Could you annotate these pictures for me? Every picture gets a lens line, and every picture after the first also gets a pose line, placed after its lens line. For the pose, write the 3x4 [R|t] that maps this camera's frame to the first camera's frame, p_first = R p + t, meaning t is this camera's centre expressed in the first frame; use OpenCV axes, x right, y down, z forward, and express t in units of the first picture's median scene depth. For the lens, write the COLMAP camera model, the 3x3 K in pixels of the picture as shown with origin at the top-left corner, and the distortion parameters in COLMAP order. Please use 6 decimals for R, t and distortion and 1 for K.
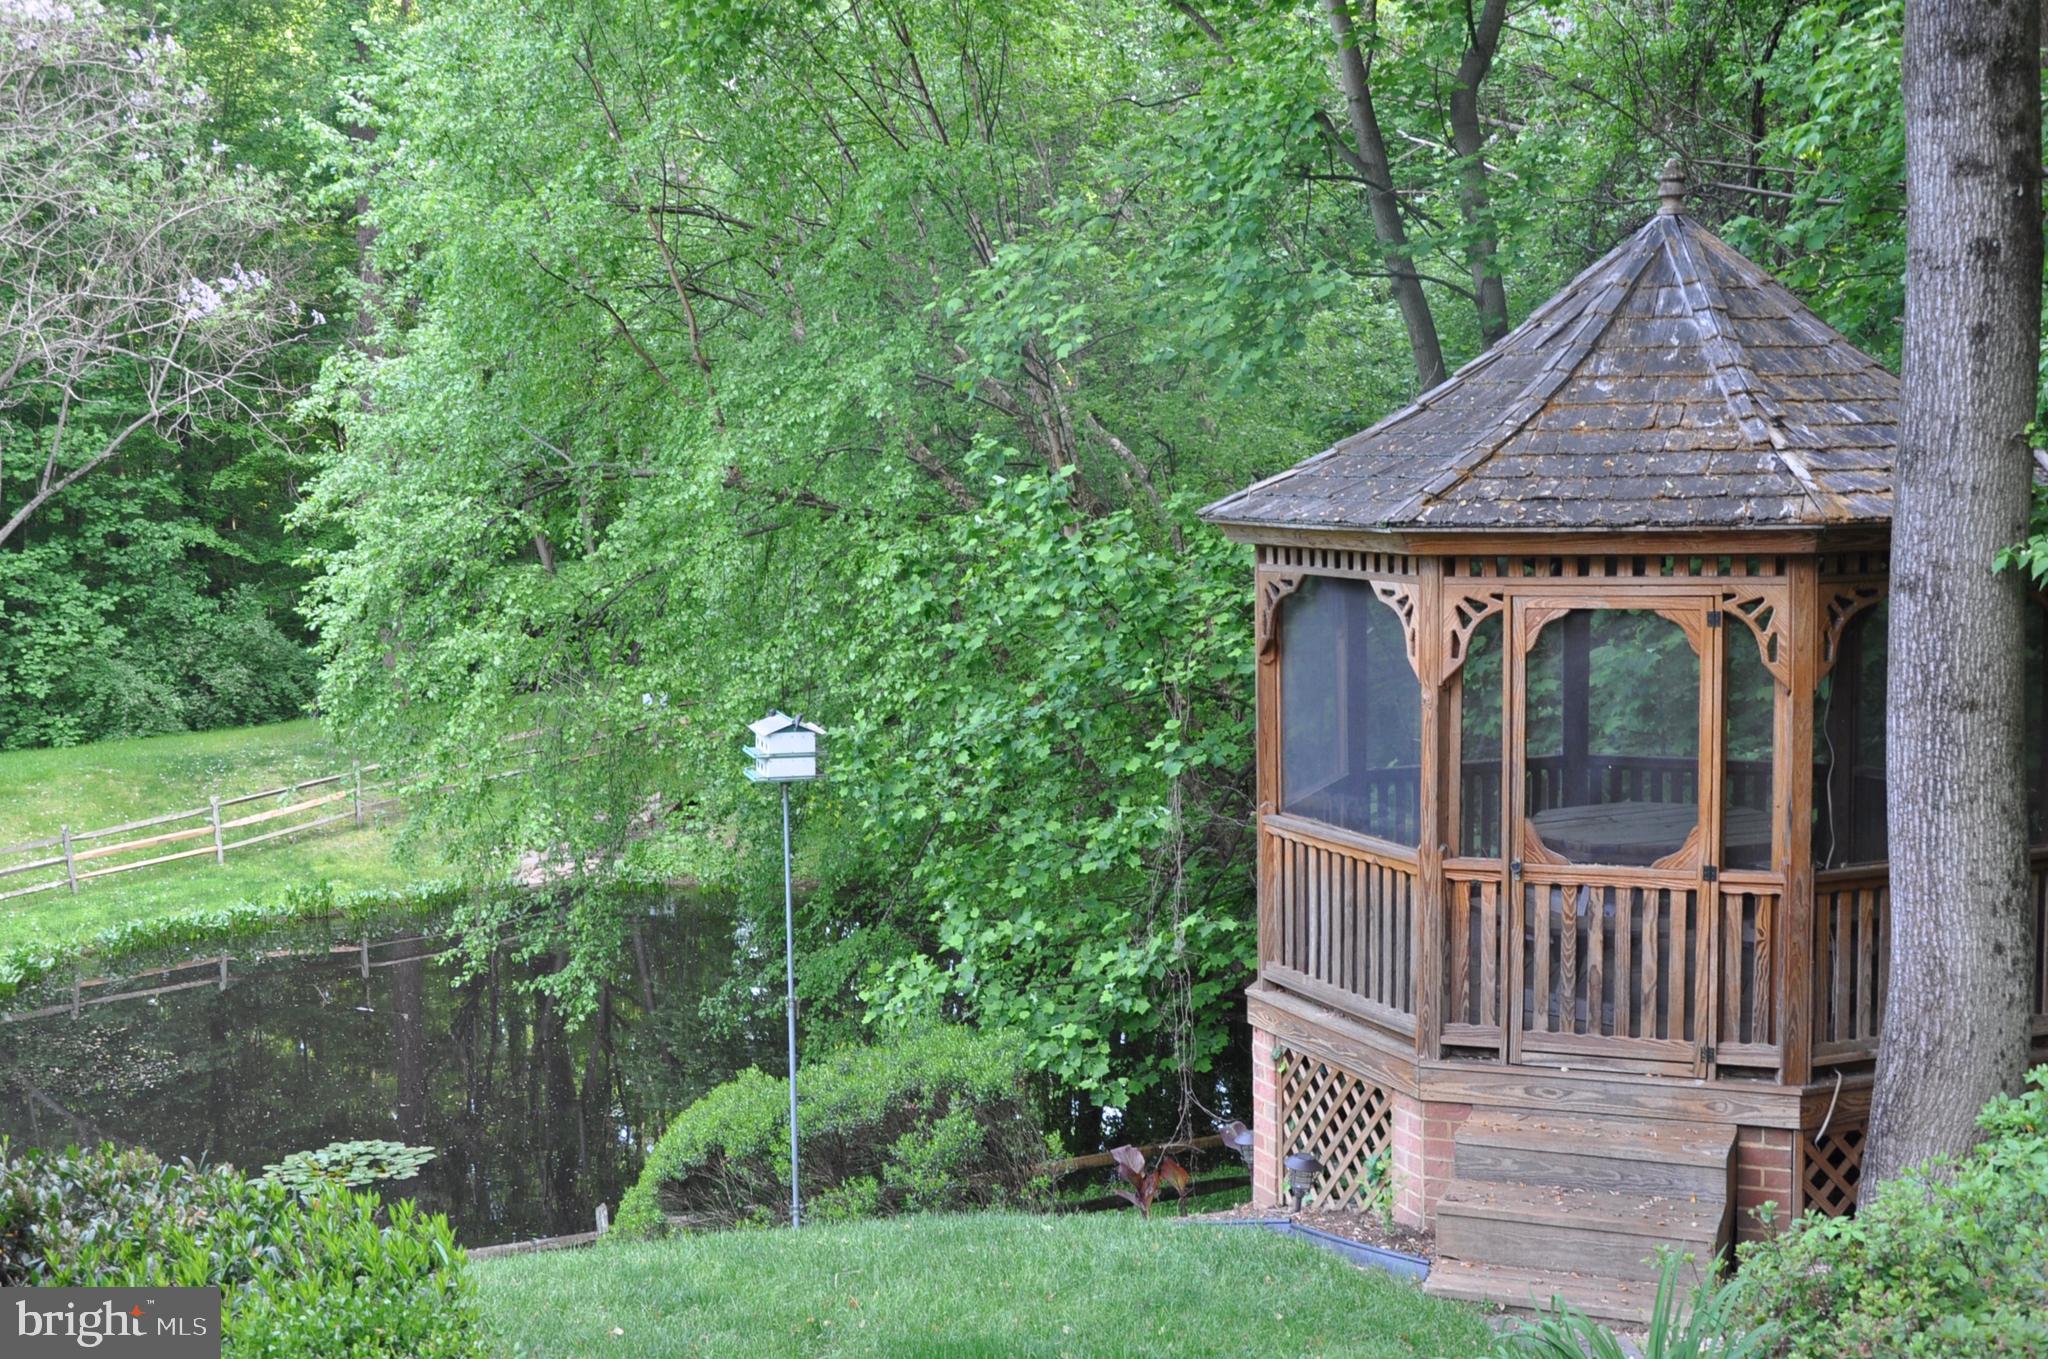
lens RADIAL K [[2405.3, 0, 1024.0], [0, 2405.3, 679.5], [0, 0, 1]] dist [-0.041744, 0.246315]
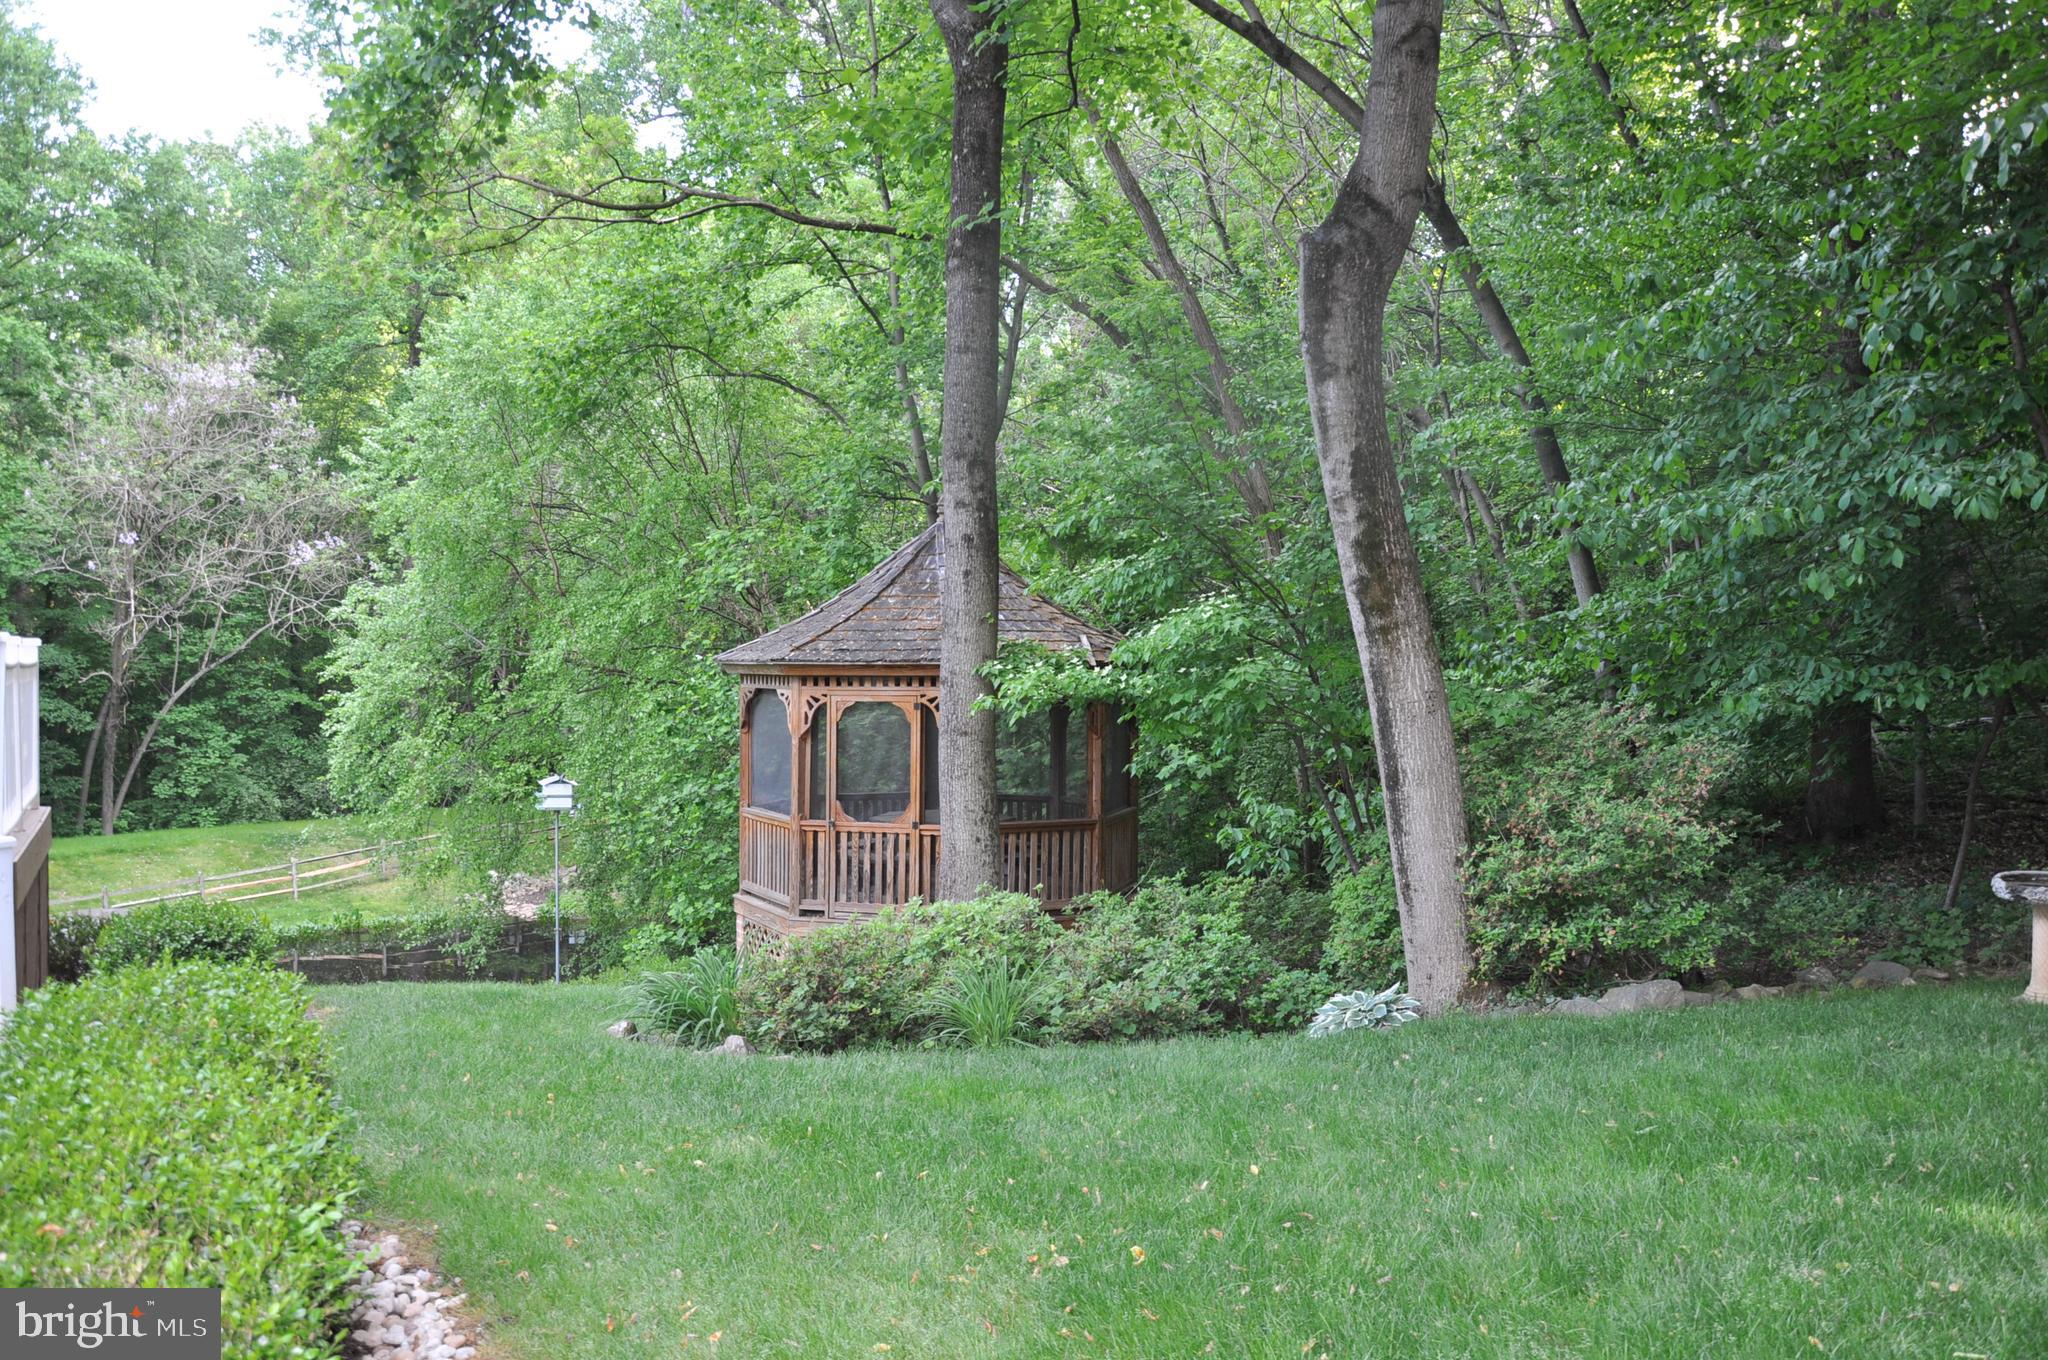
lens RADIAL K [[1557.5, 0, 1024.0], [0, 1557.5, 680.0], [0, 0, 1]] dist [-0.159779, 0.108375]
pose [[0.993870, 0.023222, 0.108093, 0.102547], [-0.013704, 0.996028, -0.087984, 0.032393], [-0.109706, 0.085964, 0.990240, -0.176416]]
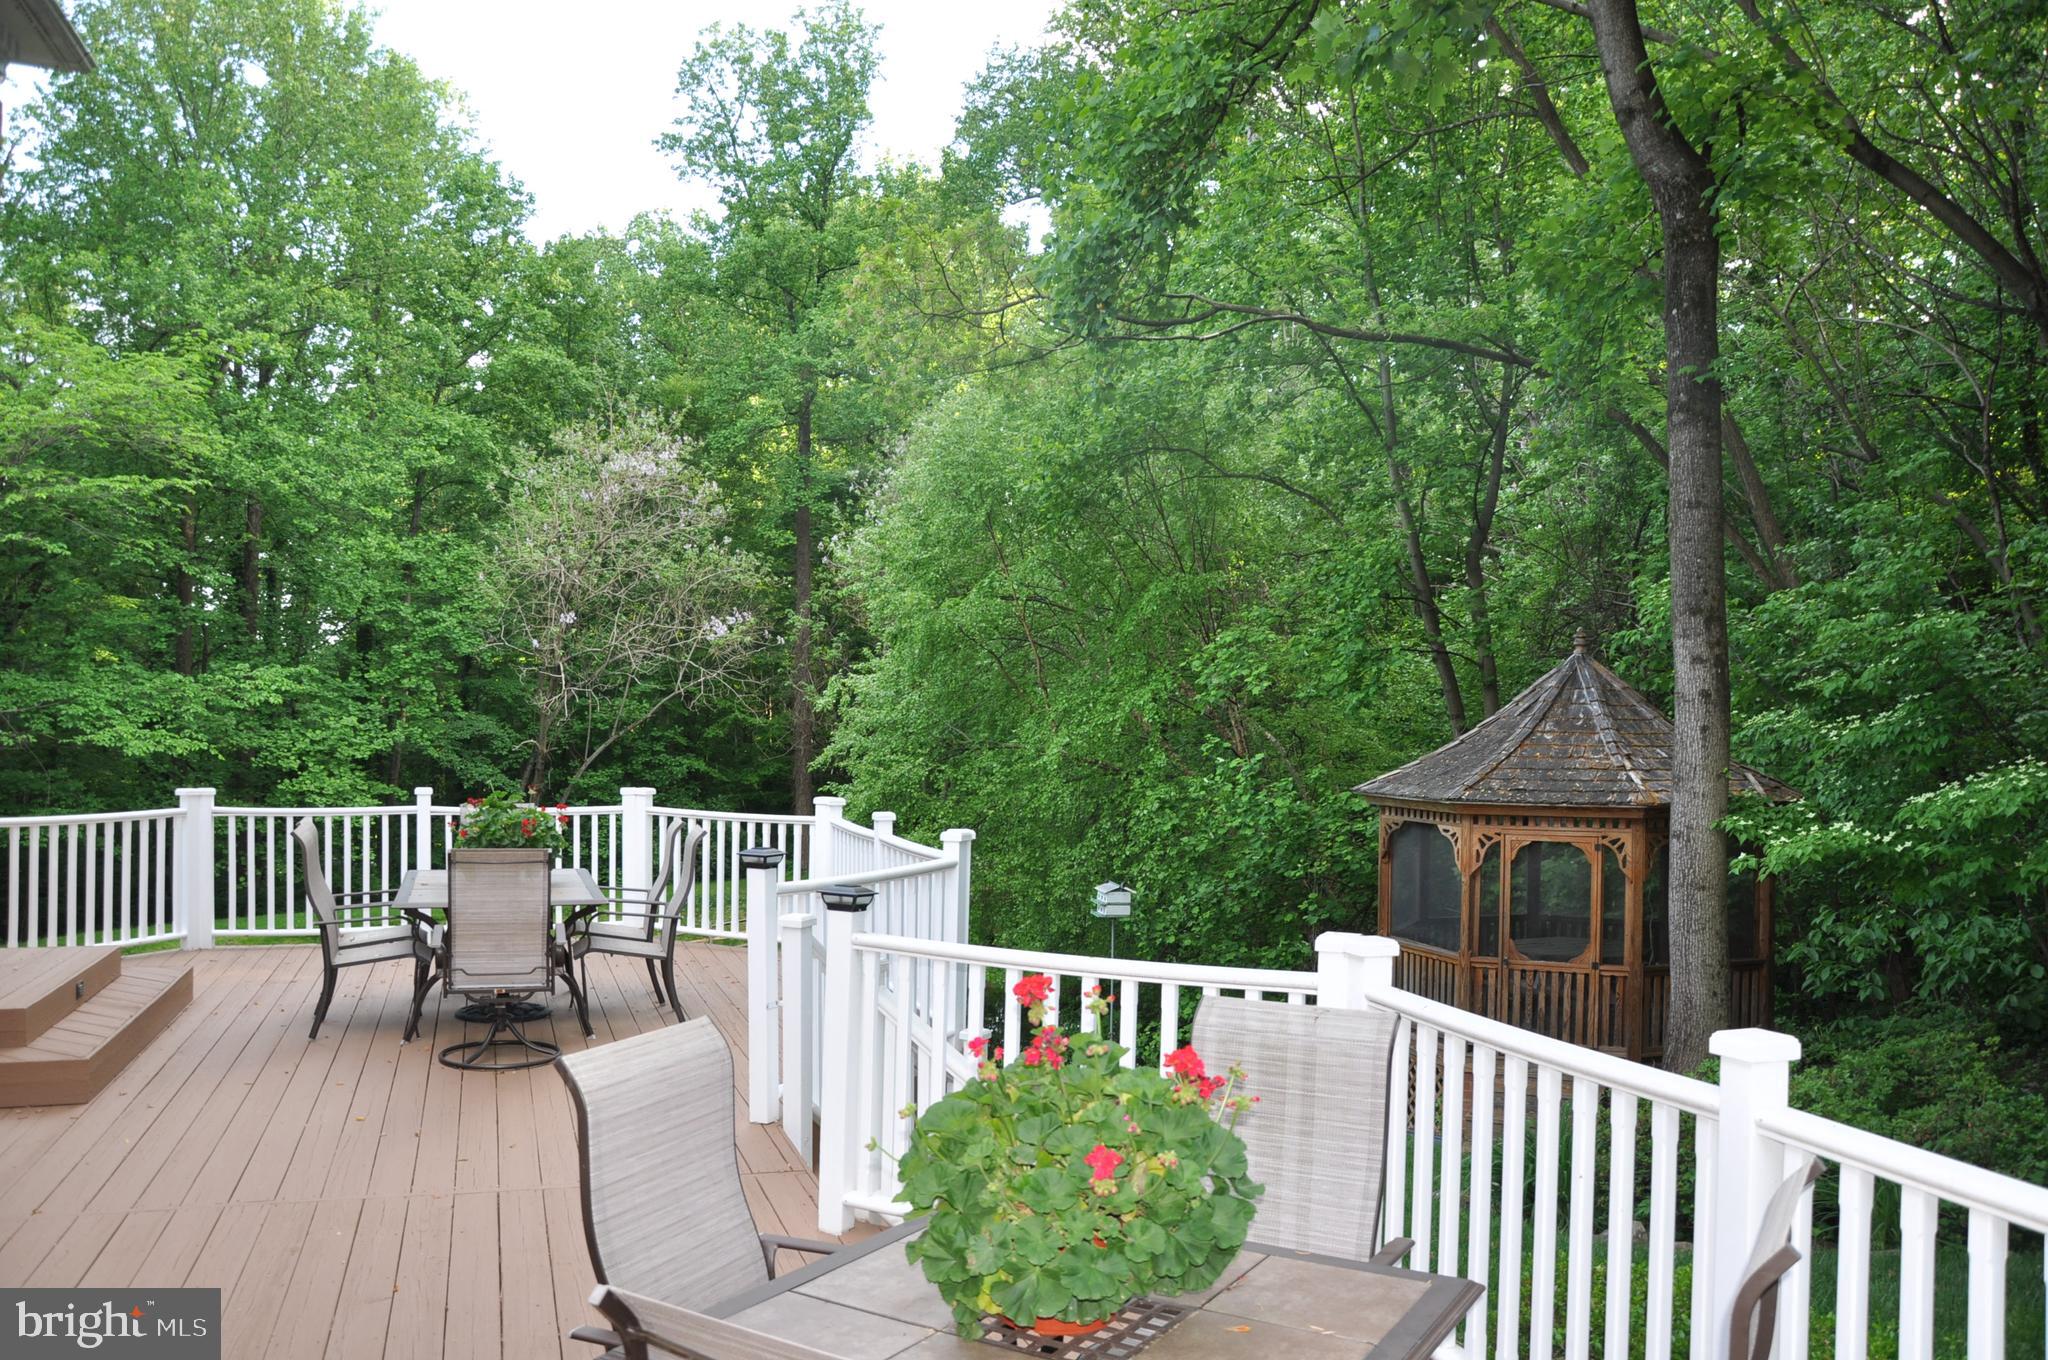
lens RADIAL K [[1557.5, 0, 1024.0], [0, 1557.5, 680.0], [0, 0, 1]] dist [-0.159779, 0.108375]
pose [[0.994922, 0.026471, -0.097107, -0.043835], [-0.038004, 0.992178, -0.118903, 0.003556], [0.093200, 0.121990, 0.988146, -0.189210]]
